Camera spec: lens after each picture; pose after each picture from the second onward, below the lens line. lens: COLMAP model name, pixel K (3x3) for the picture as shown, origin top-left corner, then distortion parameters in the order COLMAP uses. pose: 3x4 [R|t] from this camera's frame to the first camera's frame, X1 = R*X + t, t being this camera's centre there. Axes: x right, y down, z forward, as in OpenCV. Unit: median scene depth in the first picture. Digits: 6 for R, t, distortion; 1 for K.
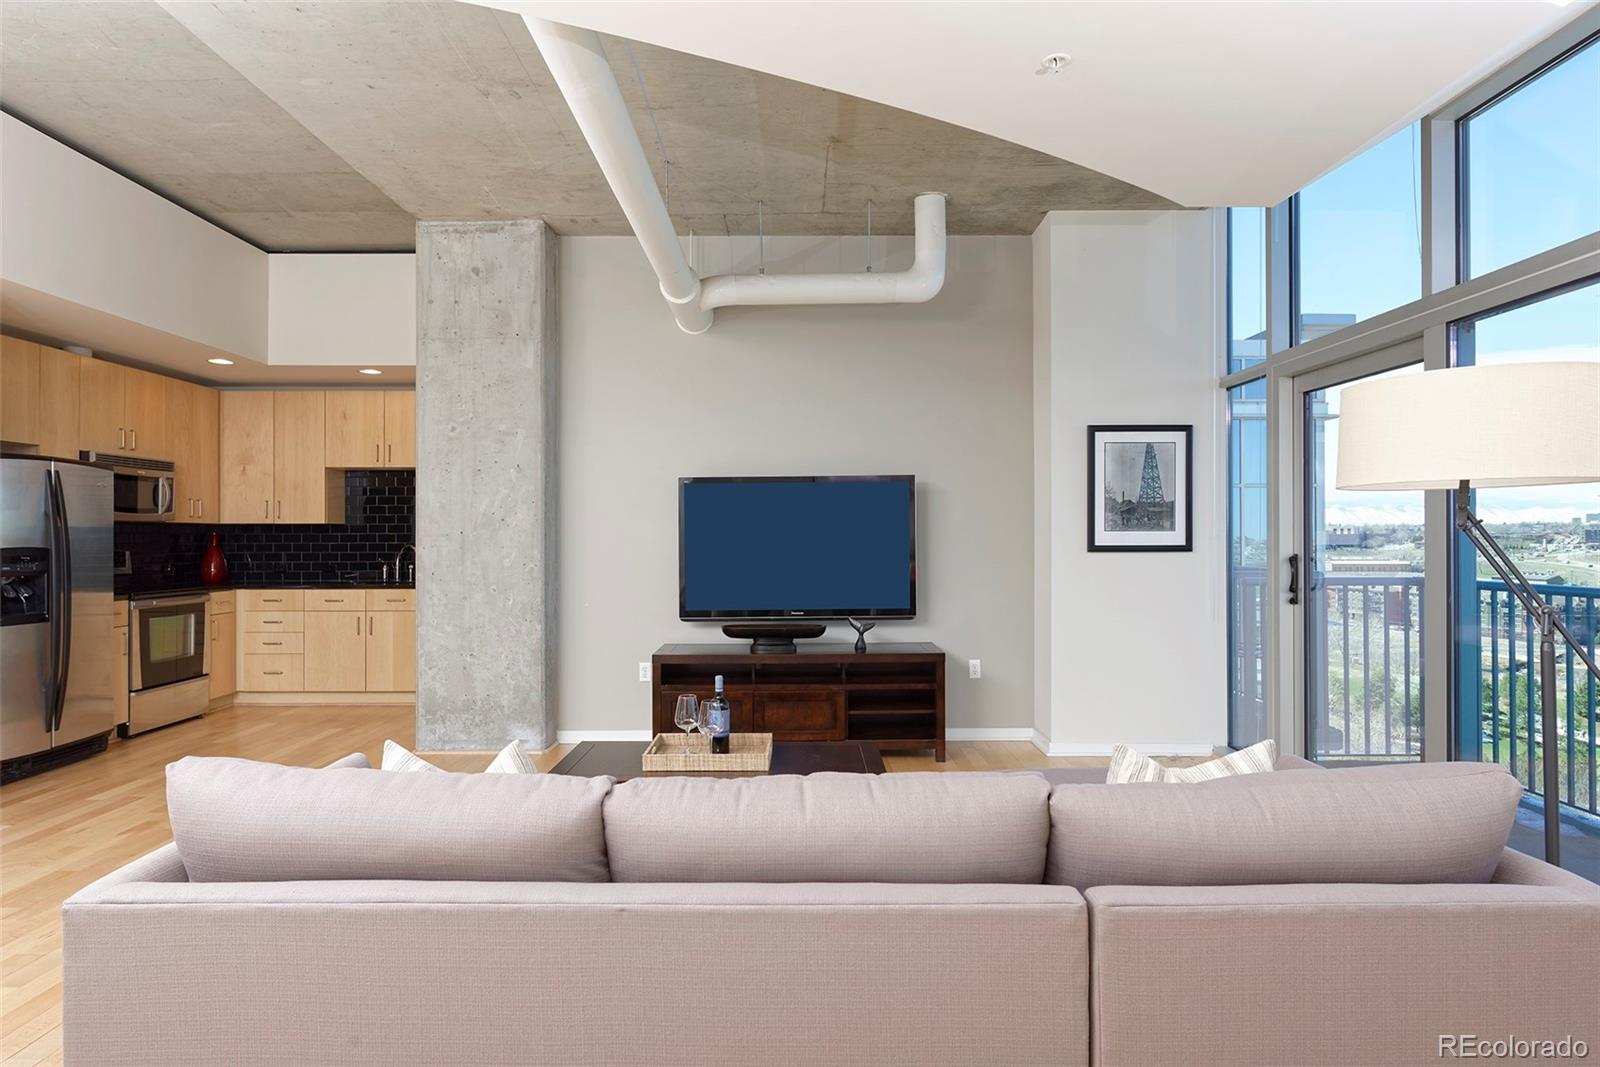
lens RADIAL K [[897.2, 0, 801.2], [0, 897.2, 536.3], [0, 0, 1]] dist [-0.004602, -0.000905]
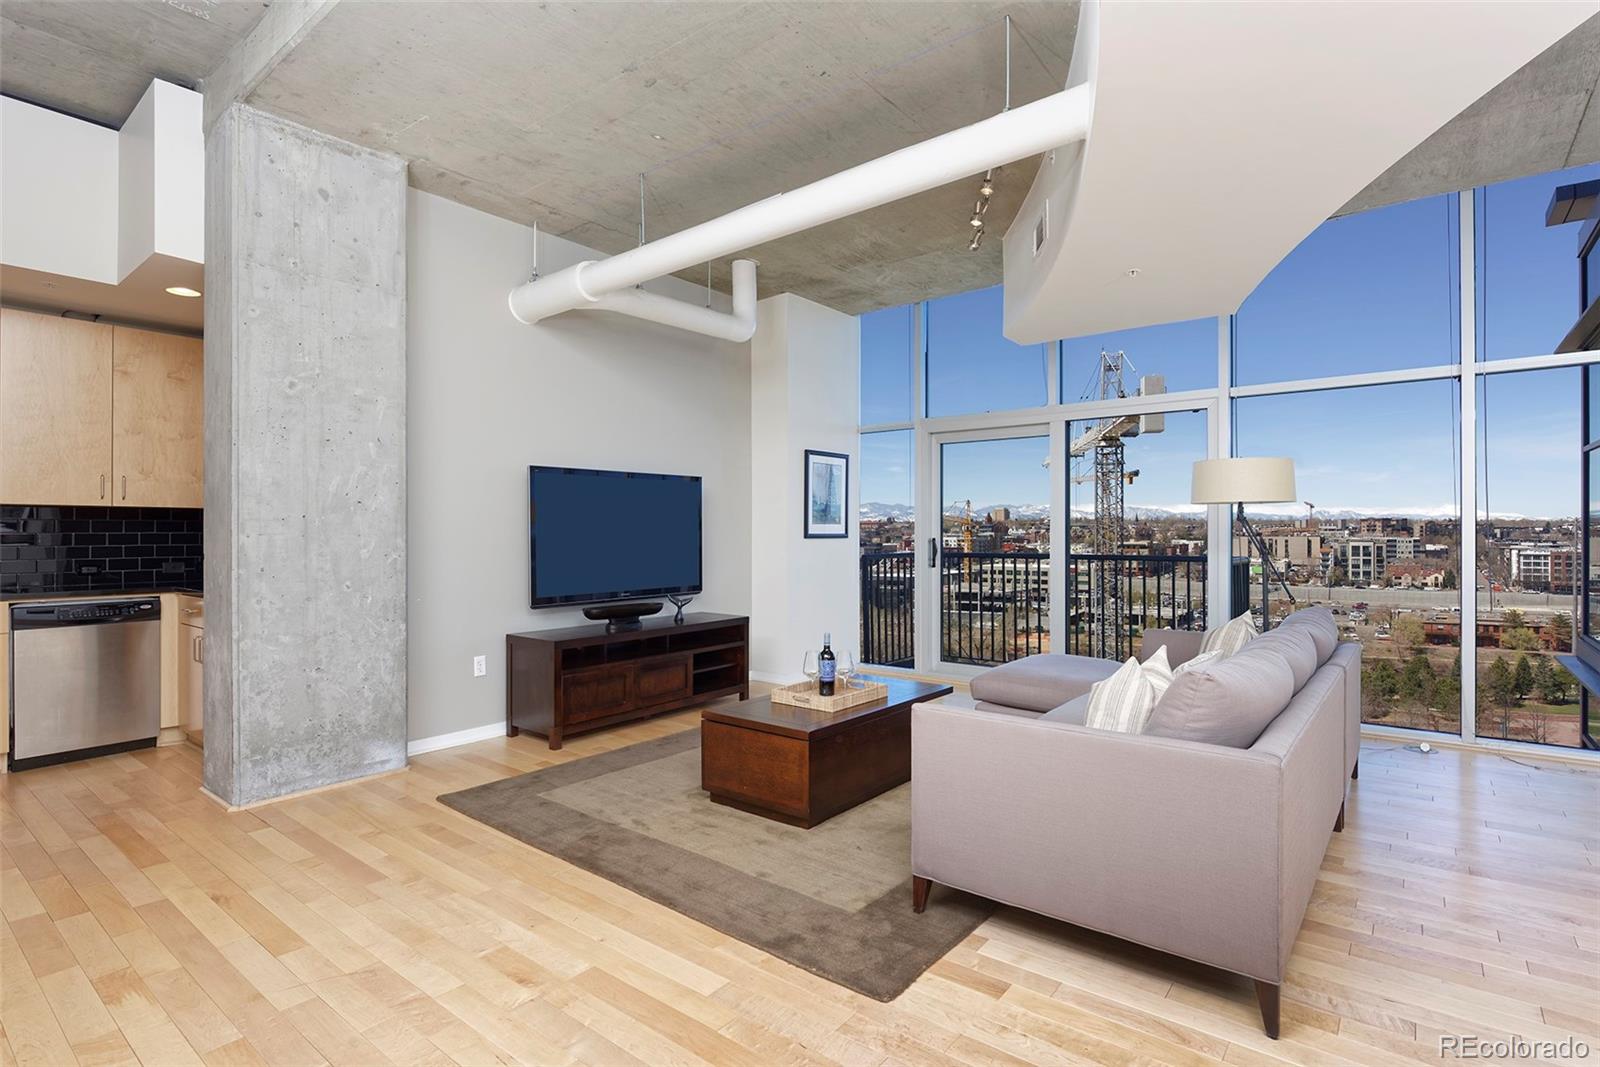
lens RADIAL K [[786.1, 0, 791.0], [0, 786.1, 534.2], [0, 0, 1]] dist [-0.004732, -0.000587]
pose [[0.630210, 0.001195, 0.776424, -0.647031], [-0.000936, 0.999999, -0.000780, 0.011451], [-0.776424, -0.000235, 0.630211, 0.225810]]
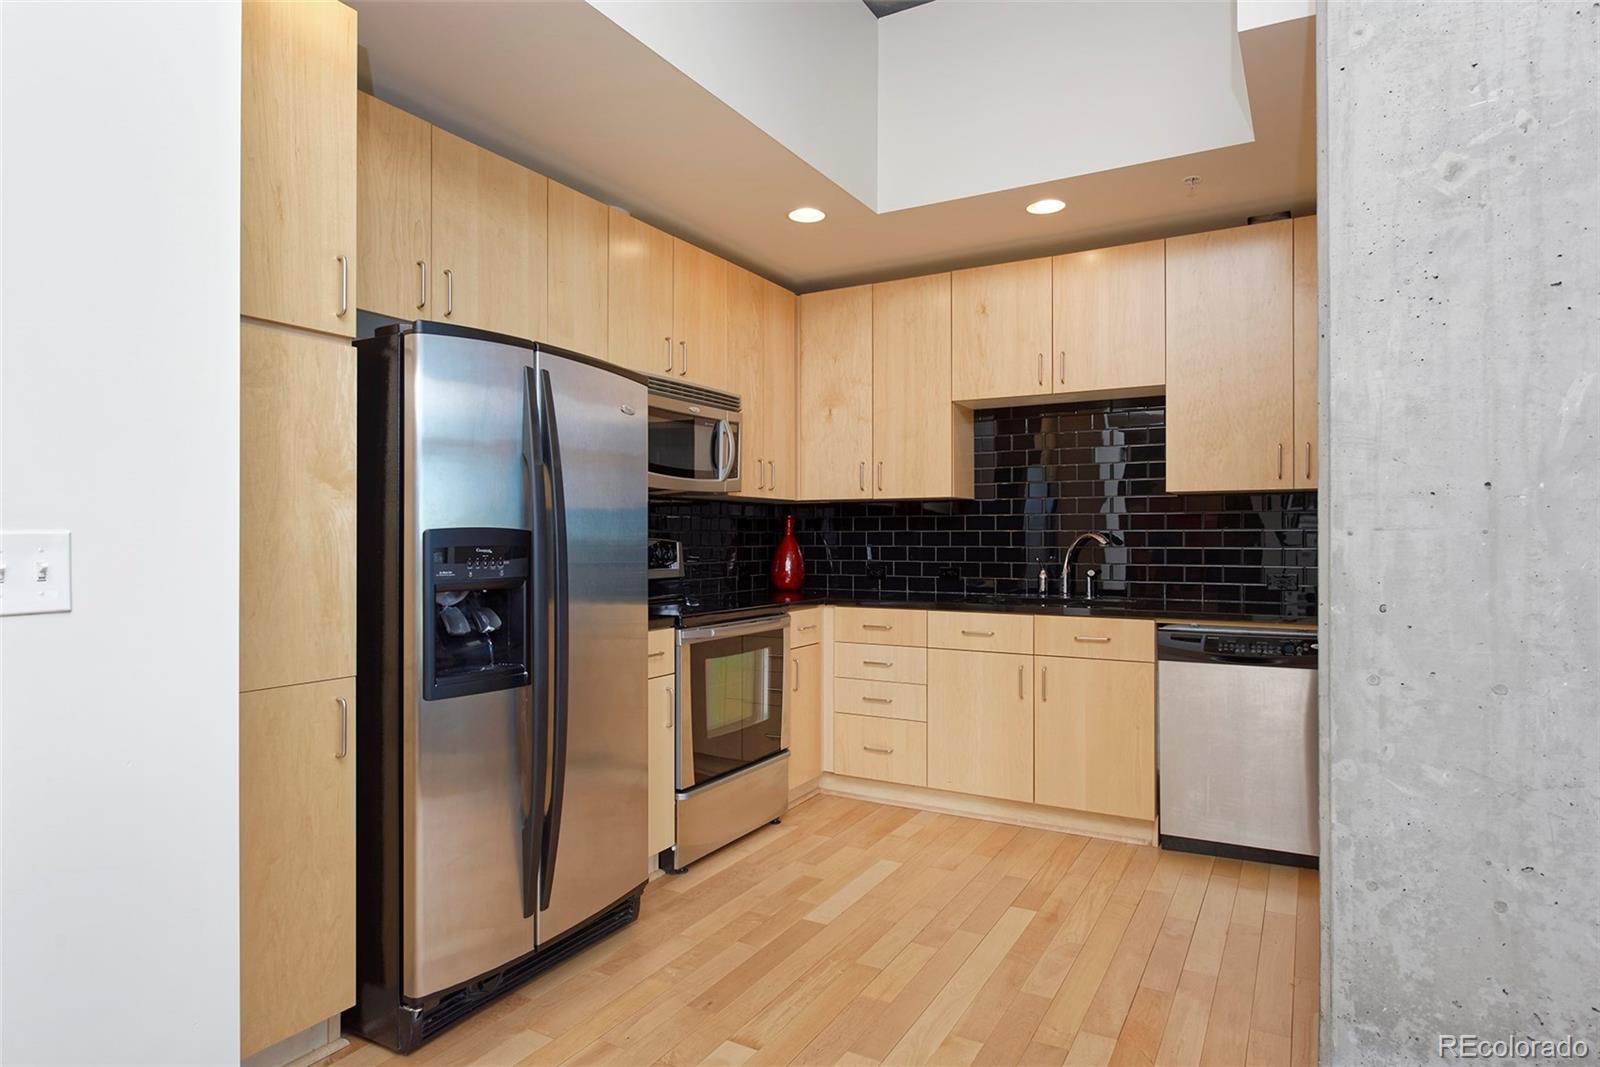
lens RADIAL K [[897.2, 0, 807.6], [0, 897.2, 532.2], [0, 0, 1]] dist [-0.004602, -0.000905]
pose [[0.865699, -0.001181, -0.500564, -0.429696], [0.000115, 0.999998, -0.002160, 0.013589], [0.500565, 0.001812, 0.865697, 0.597995]]
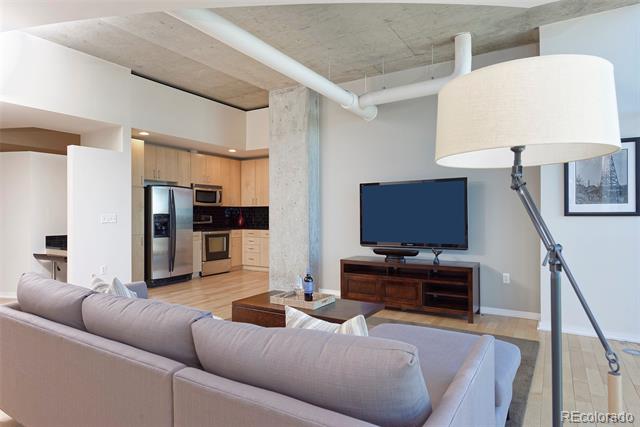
lens RADIAL K [[378.5, 0, 321.7], [0, 378.5, 212.6], [0, 0, 1]] dist [-0.008068, 0.001396]
pose [[0.850916, -0.002936, -0.525294, 0.296670], [0.002737, 0.999996, -0.001155, 0.010048], [0.525295, -0.000455, 0.850920, 0.123905]]
